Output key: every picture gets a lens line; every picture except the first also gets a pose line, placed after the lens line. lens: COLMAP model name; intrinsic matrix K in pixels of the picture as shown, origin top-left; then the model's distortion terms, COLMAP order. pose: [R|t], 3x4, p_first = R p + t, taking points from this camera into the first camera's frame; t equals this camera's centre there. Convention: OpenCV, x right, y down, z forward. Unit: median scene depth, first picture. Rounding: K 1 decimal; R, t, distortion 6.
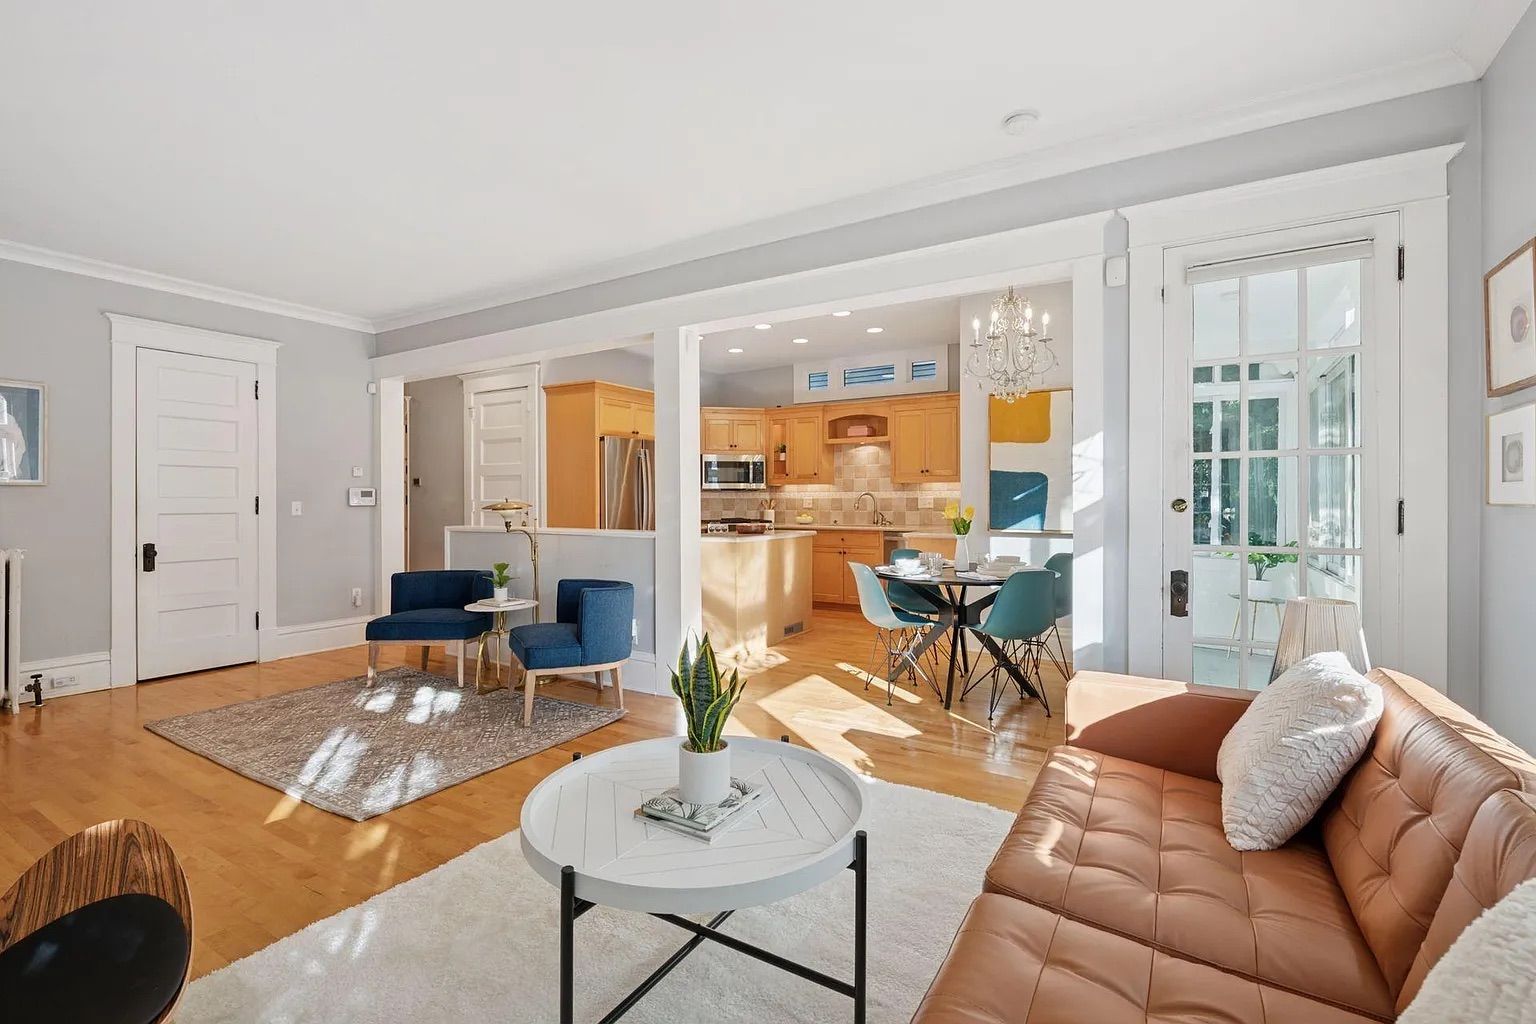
lens RADIAL K [[716.4, 0, 767.4], [0, 716.4, 507.0], [0, 0, 1]] dist [-0.002390, -0.000536]
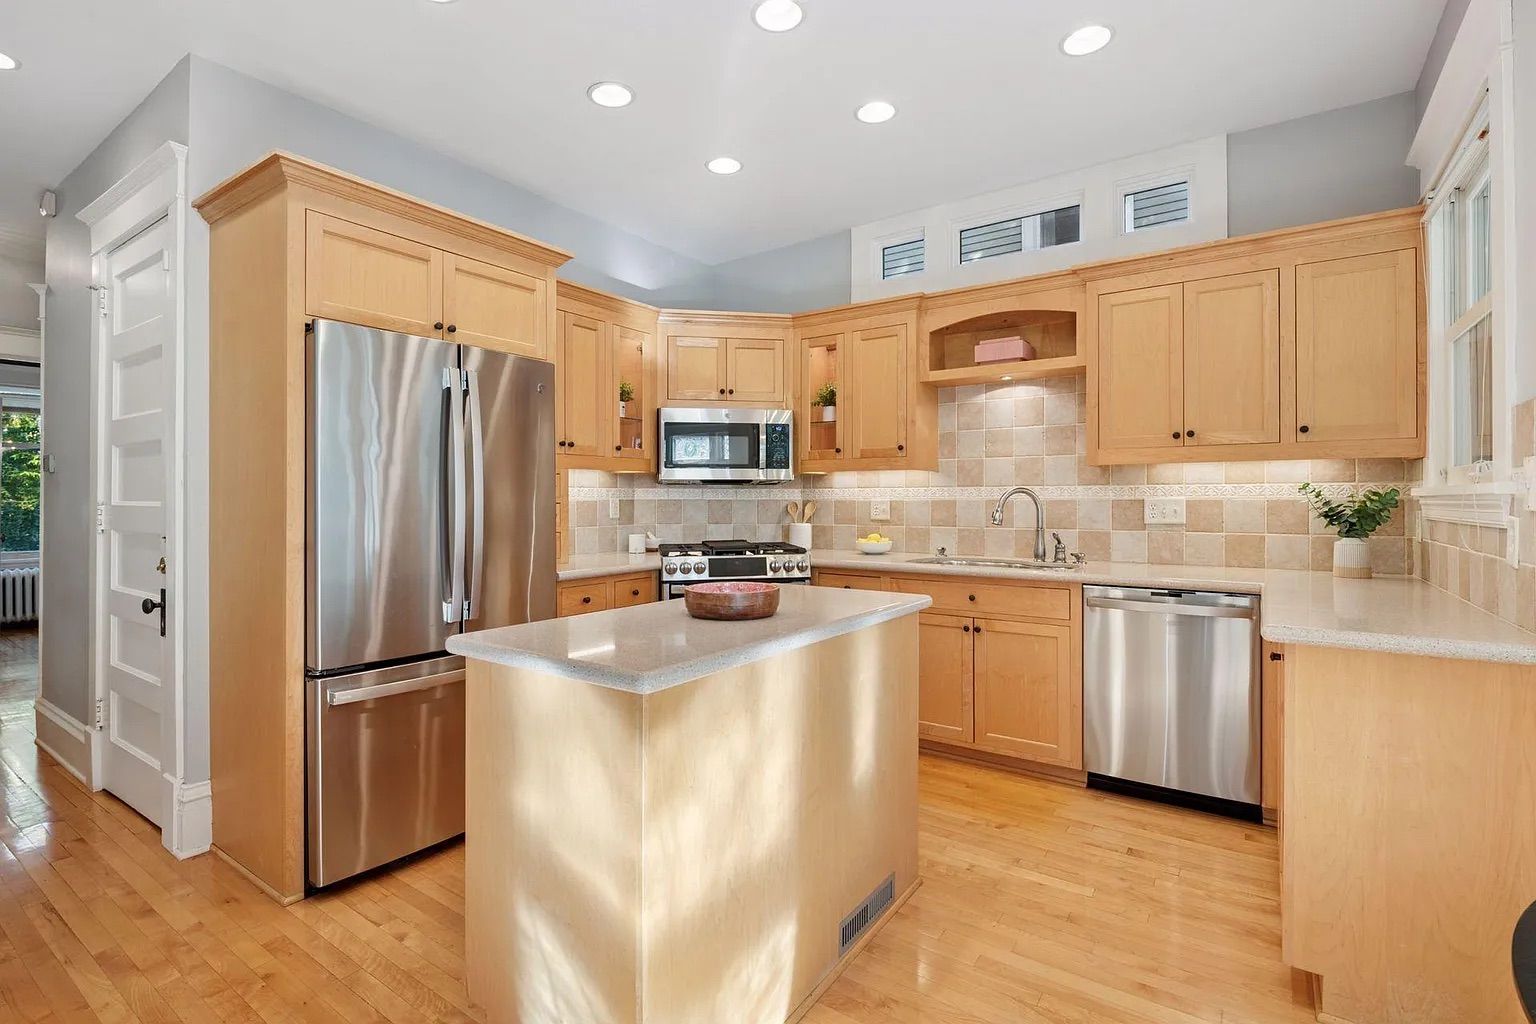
lens RADIAL K [[716.4, 0, 761.9], [0, 716.4, 508.6], [0, 0, 1]] dist [-0.002390, -0.000536]
pose [[0.998006, 0.001720, -0.063099, 0.006905], [-0.001542, 0.999995, 0.002878, -0.007908], [0.063103, -0.002775, 0.998003, 0.523415]]
